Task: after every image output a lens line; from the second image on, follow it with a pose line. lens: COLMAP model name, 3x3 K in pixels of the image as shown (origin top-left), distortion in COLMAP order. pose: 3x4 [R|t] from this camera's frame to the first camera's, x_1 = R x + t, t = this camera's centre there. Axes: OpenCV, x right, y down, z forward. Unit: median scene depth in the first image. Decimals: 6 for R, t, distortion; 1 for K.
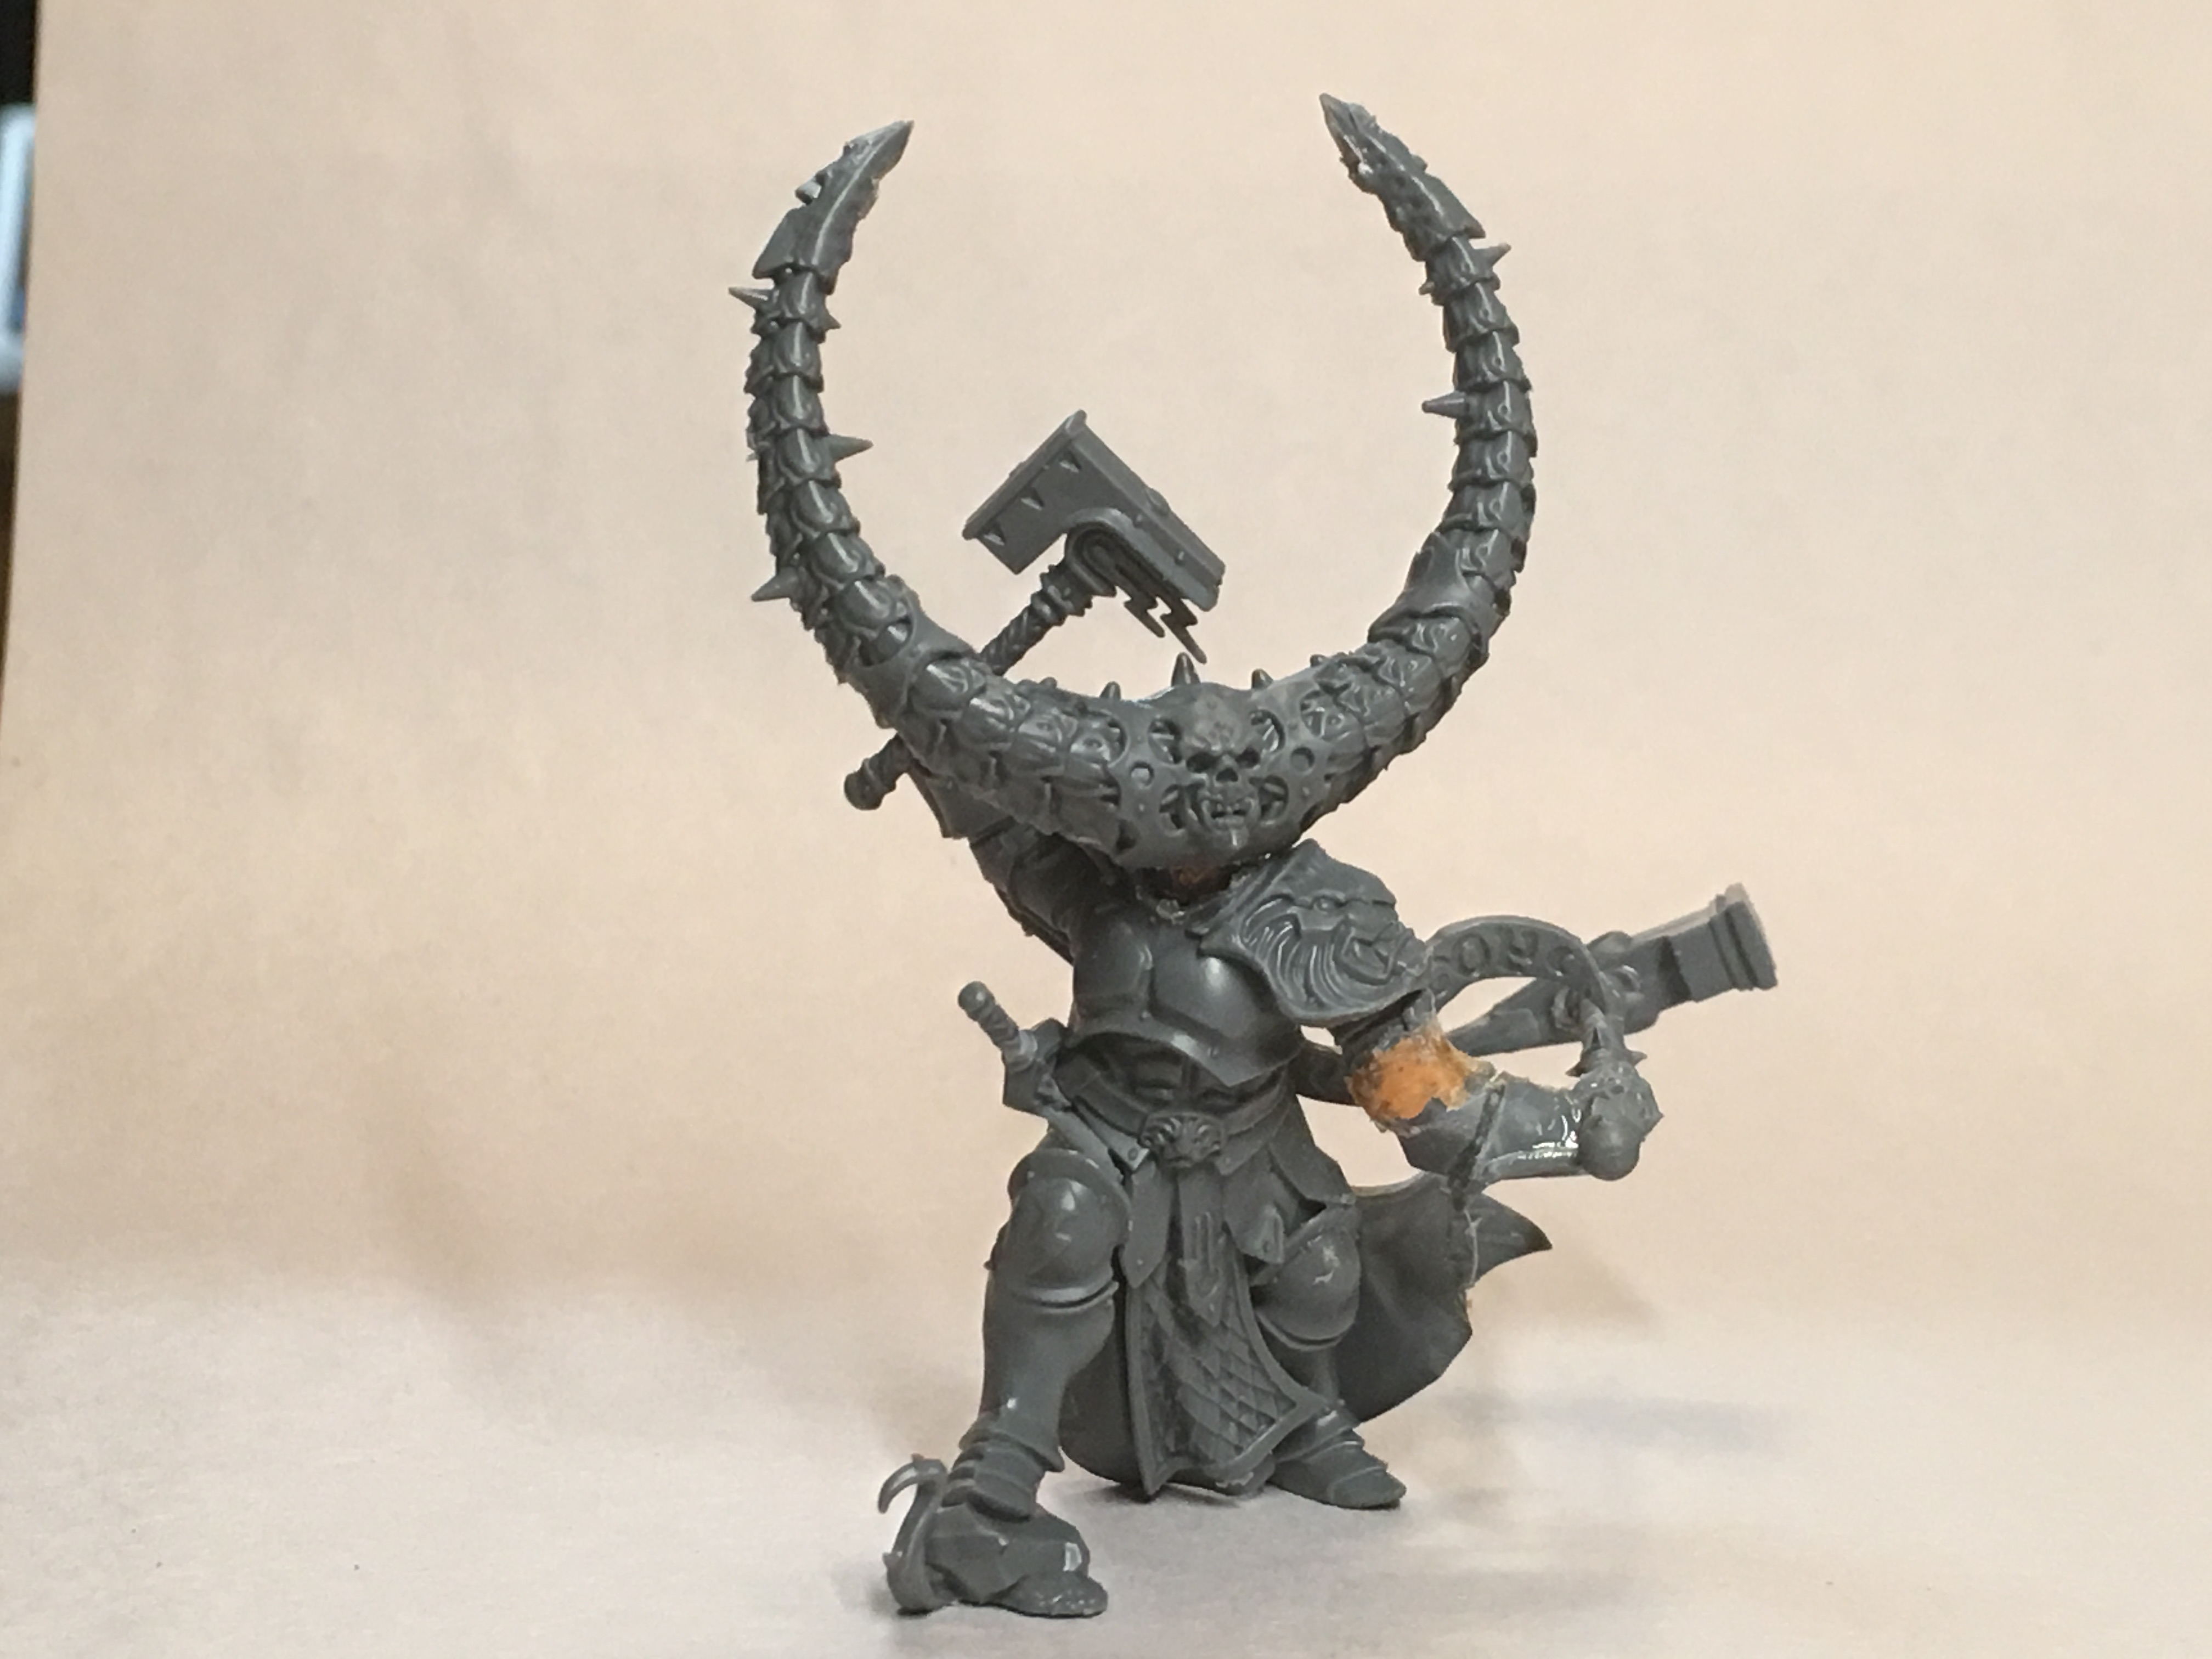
lens RADIAL K [[4494.0, 0, 1106.0], [0, 4494.0, 829.5], [0, 0, 1]] dist [0.037281, 0.058111]
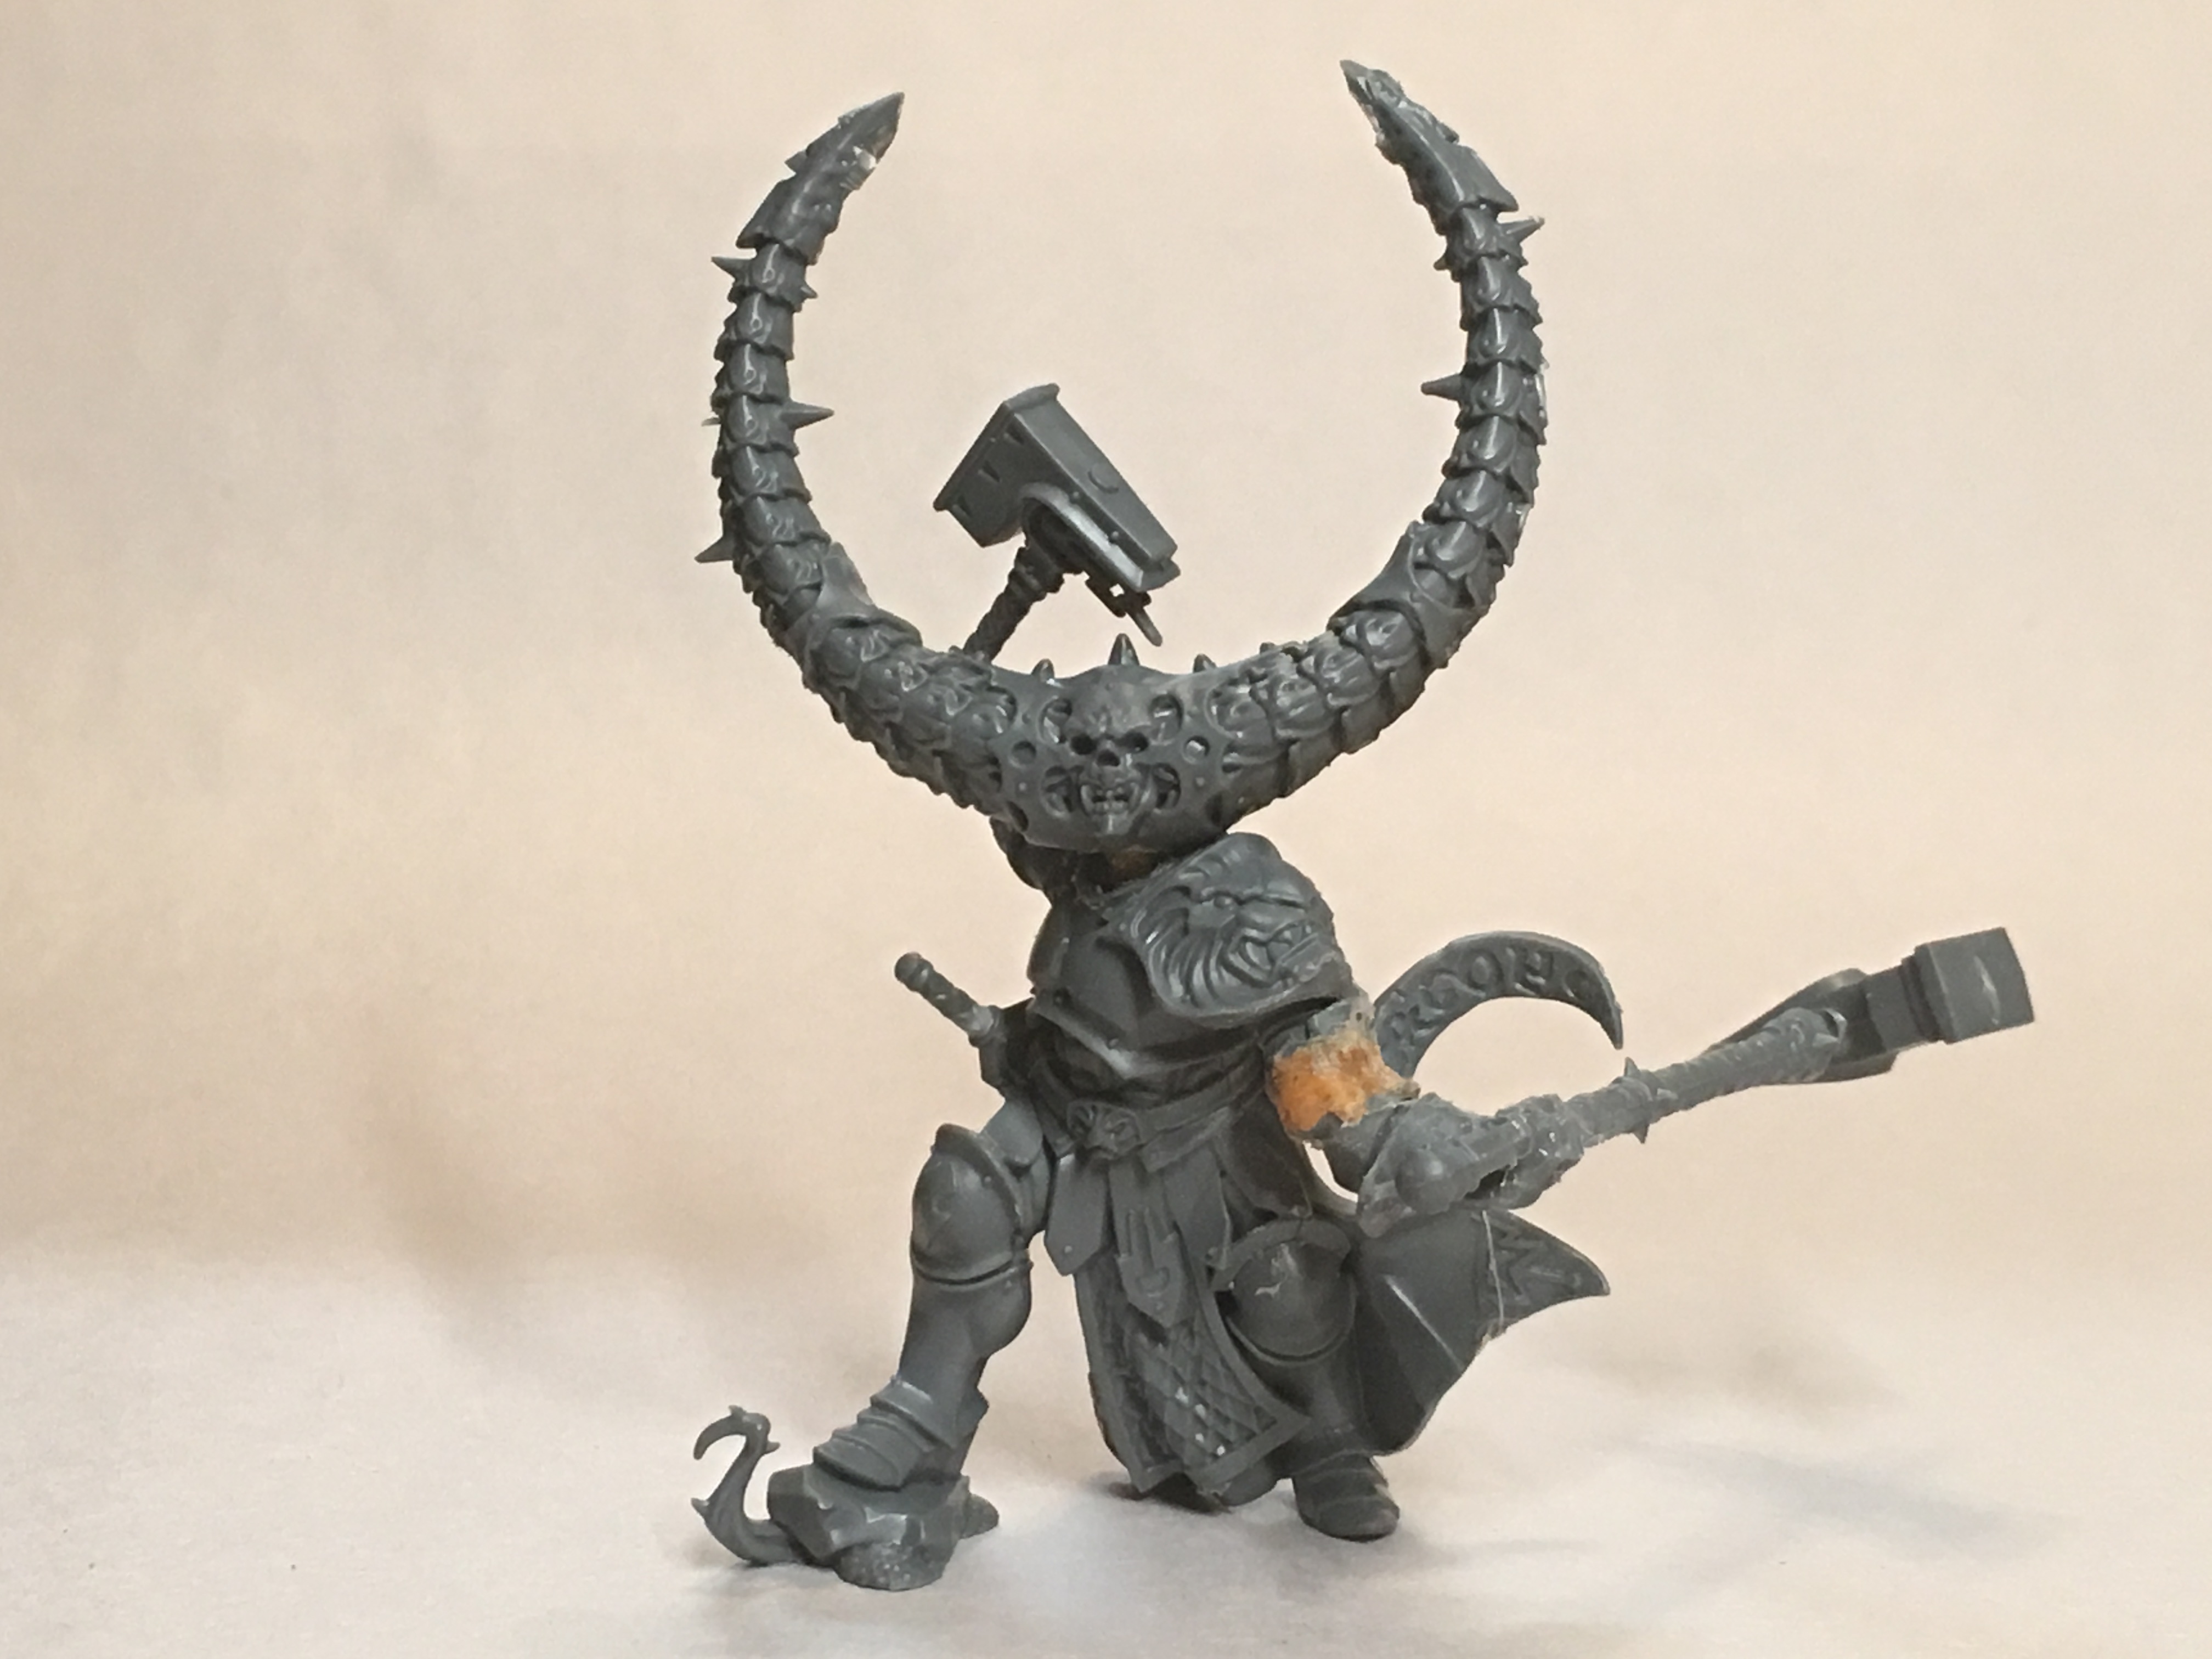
lens RADIAL K [[4494.0, 0, 1106.0], [0, 4494.0, 829.5], [0, 0, 1]] dist [0.037281, 0.058111]
pose [[0.880205, 0.065510, -0.470051, 0.475616], [-0.065854, 0.997705, 0.015733, -0.011882], [0.470003, 0.017107, 0.882499, 0.135045]]
